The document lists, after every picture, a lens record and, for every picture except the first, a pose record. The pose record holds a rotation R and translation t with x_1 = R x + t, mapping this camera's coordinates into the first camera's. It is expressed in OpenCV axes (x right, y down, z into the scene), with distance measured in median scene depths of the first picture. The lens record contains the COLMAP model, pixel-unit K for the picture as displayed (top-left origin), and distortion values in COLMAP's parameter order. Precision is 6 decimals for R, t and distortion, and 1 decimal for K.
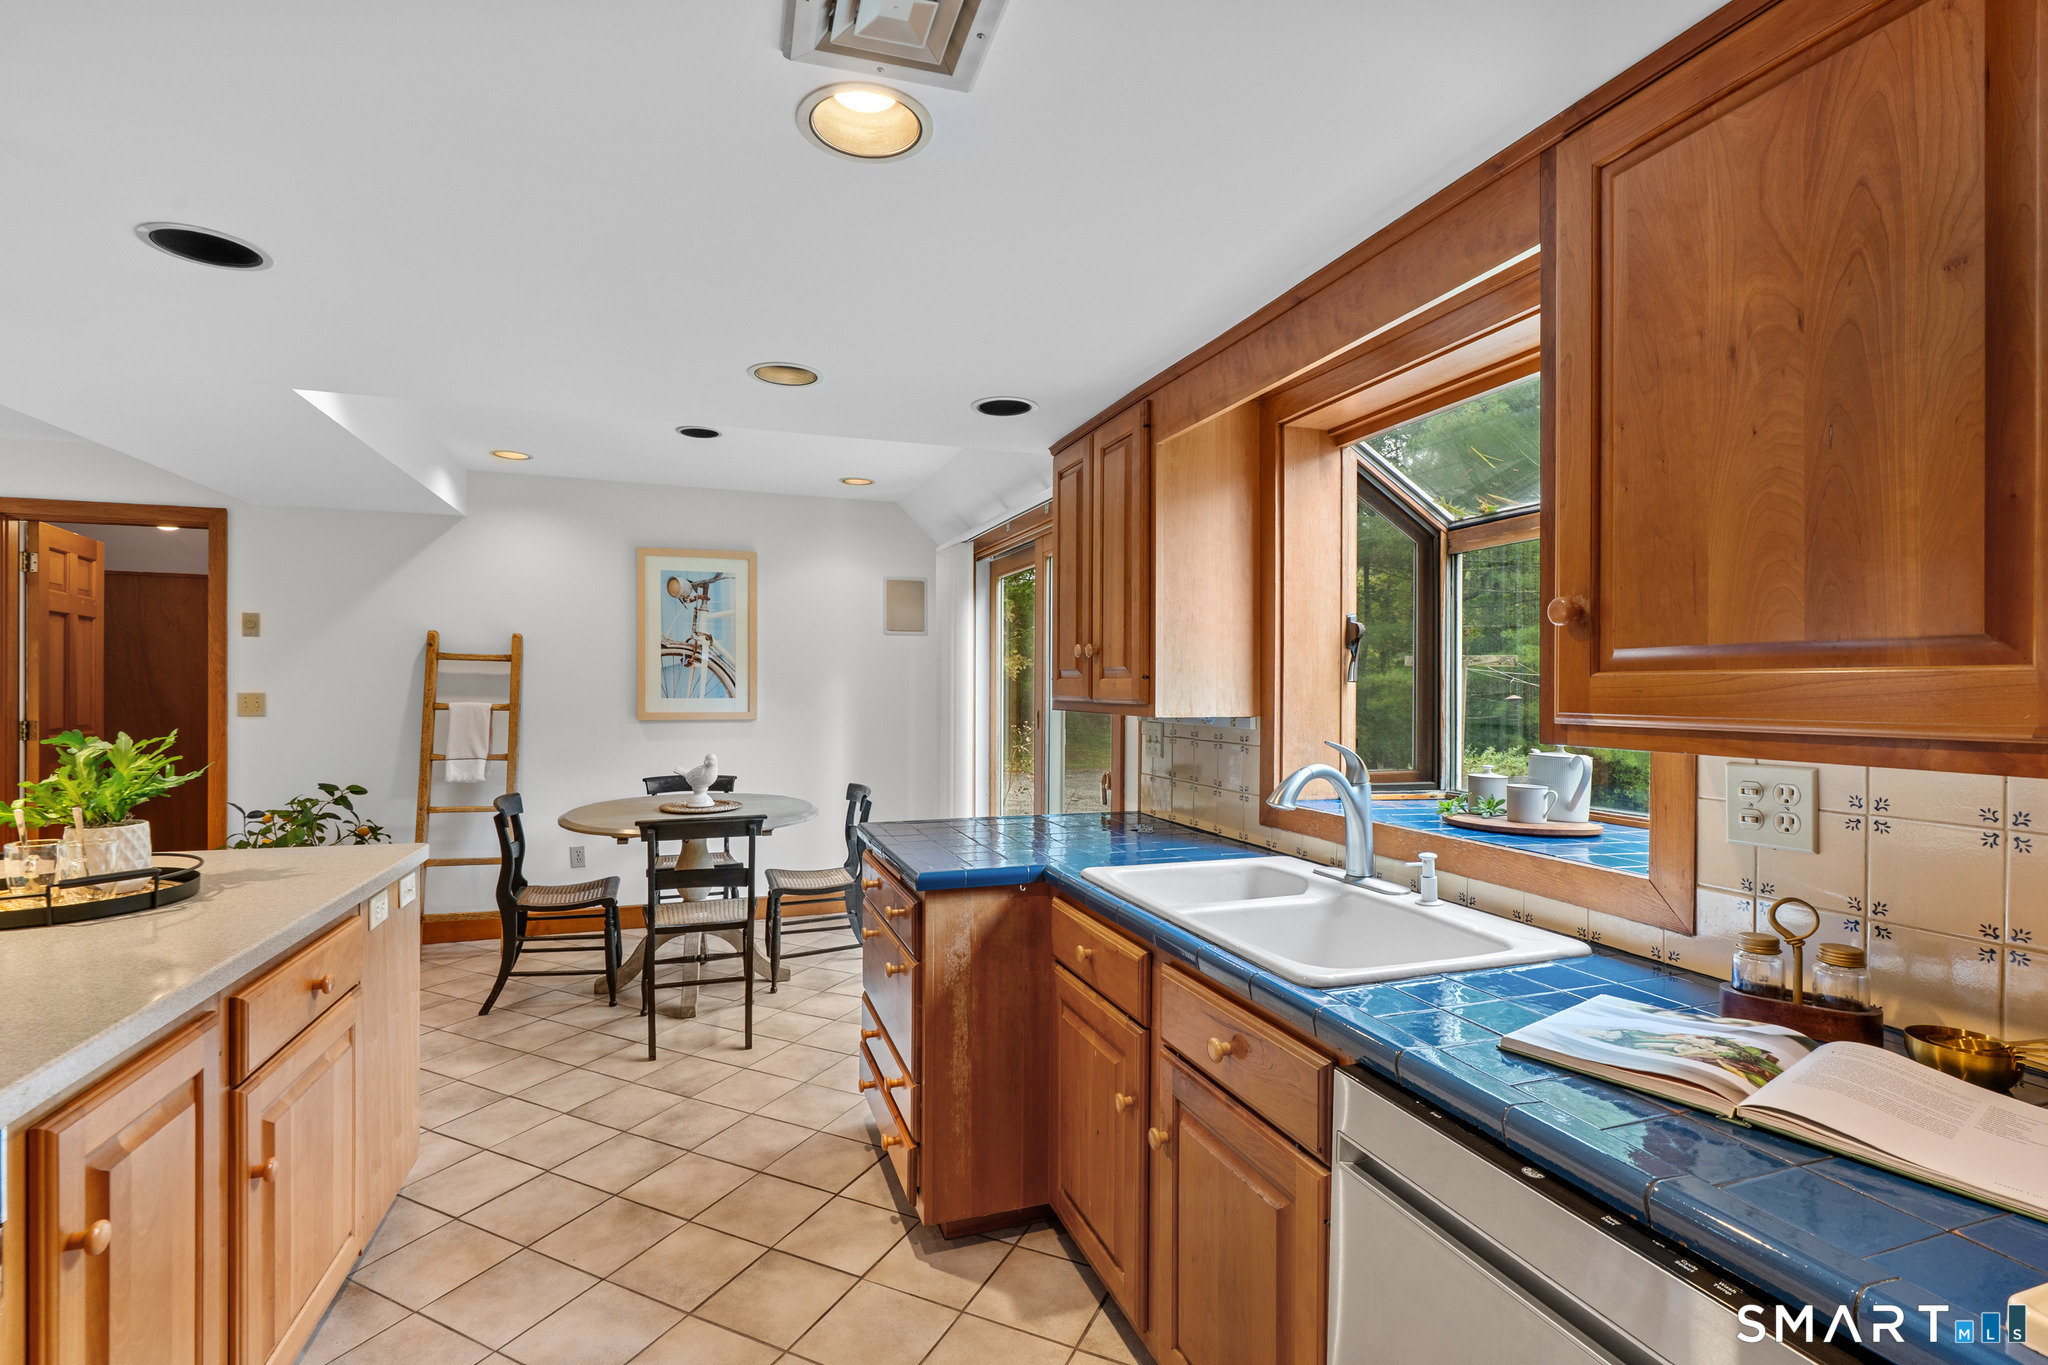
lens RADIAL K [[942.5, 0, 1020.2], [0, 942.5, 687.2], [0, 0, 1]] dist [-0.000576, 0.000028]
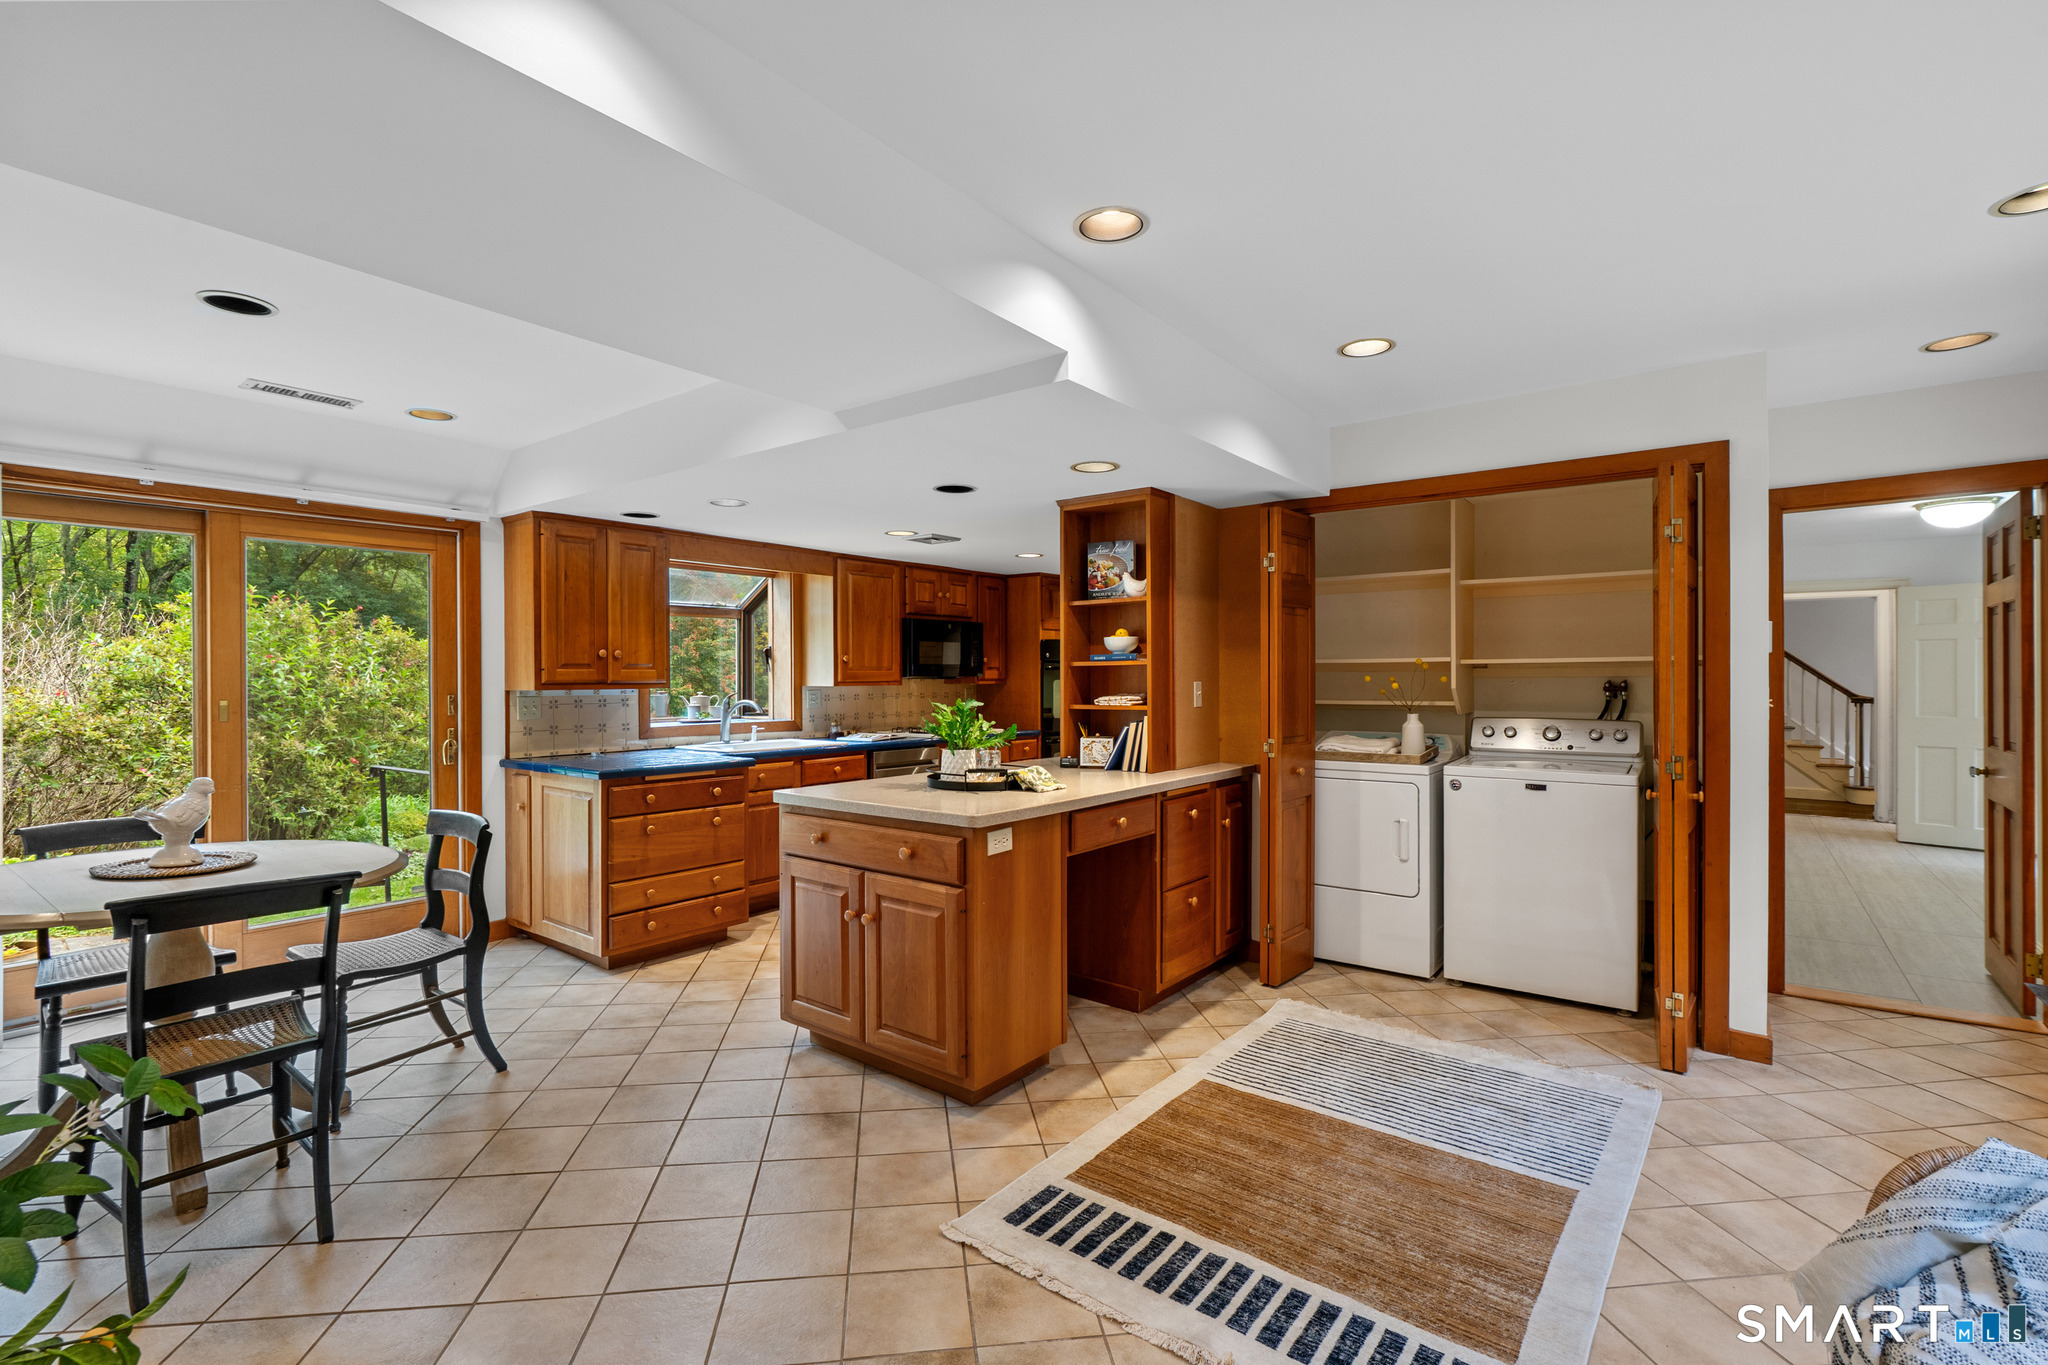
lens RADIAL K [[916.2, 0, 1012.9], [0, 916.2, 676.9], [0, 0, 1]] dist [-0.015399, 0.007528]
pose [[-0.551516, -0.005382, 0.834147, -1.012205], [-0.000073, 0.999979, 0.006404, -0.004389], [-0.834164, 0.003471, -0.551505, 0.759036]]
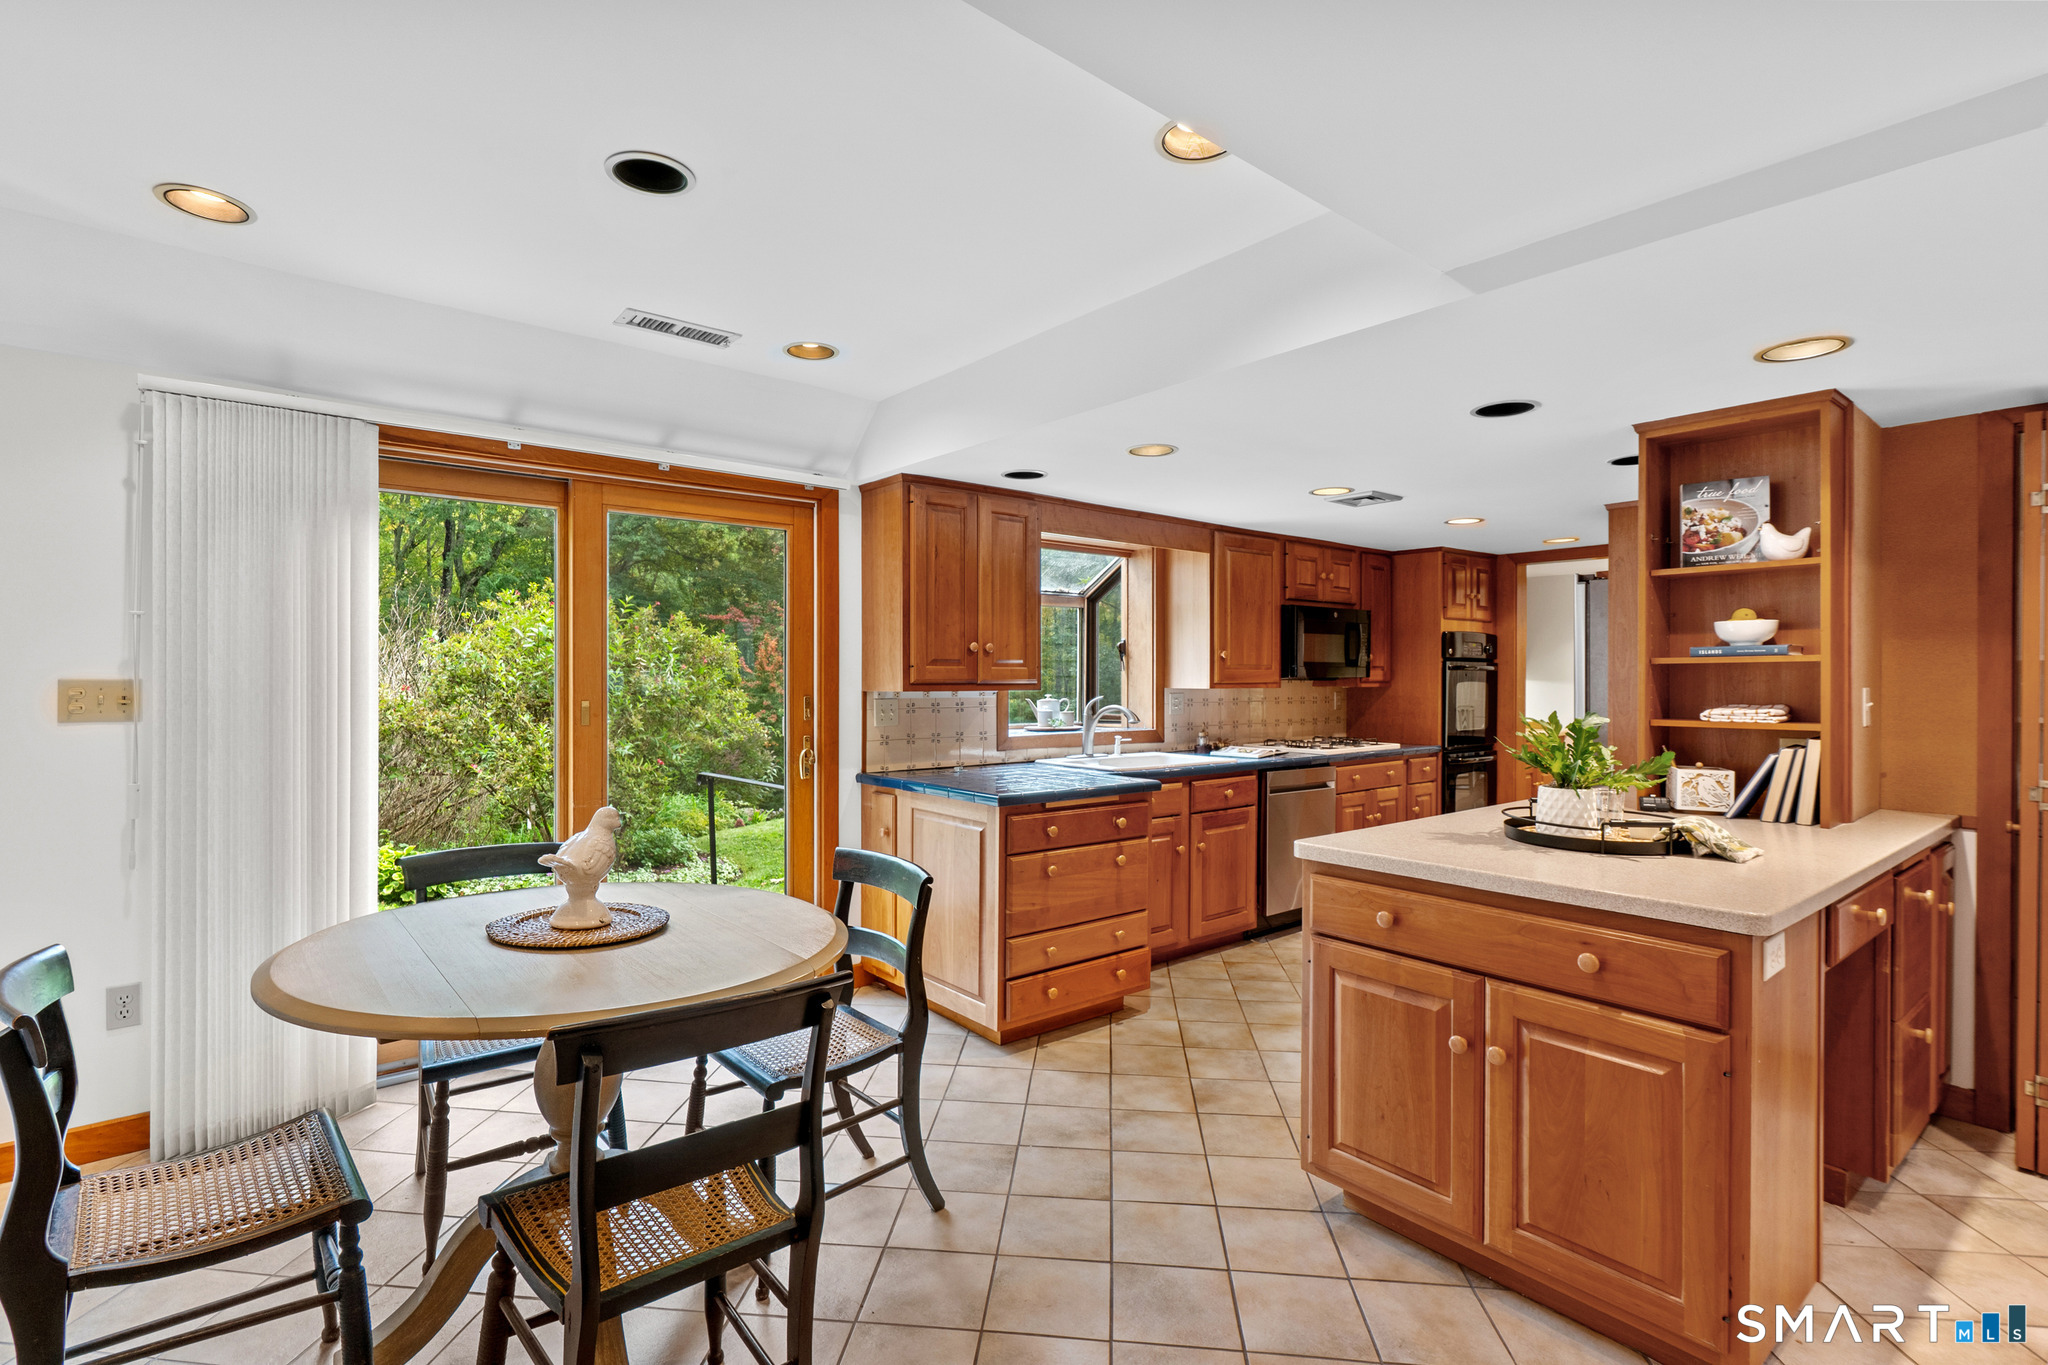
lens RADIAL K [[959.4, 0, 1020.3], [0, 959.4, 677.5], [0, 0, 1]] dist [-0.010656, 0.009608]
pose [[-0.350188, -0.008381, 0.936642, -0.757245], [-0.004663, 0.999963, 0.007204, -0.002726], [-0.936668, -0.001845, -0.350214, 0.841208]]
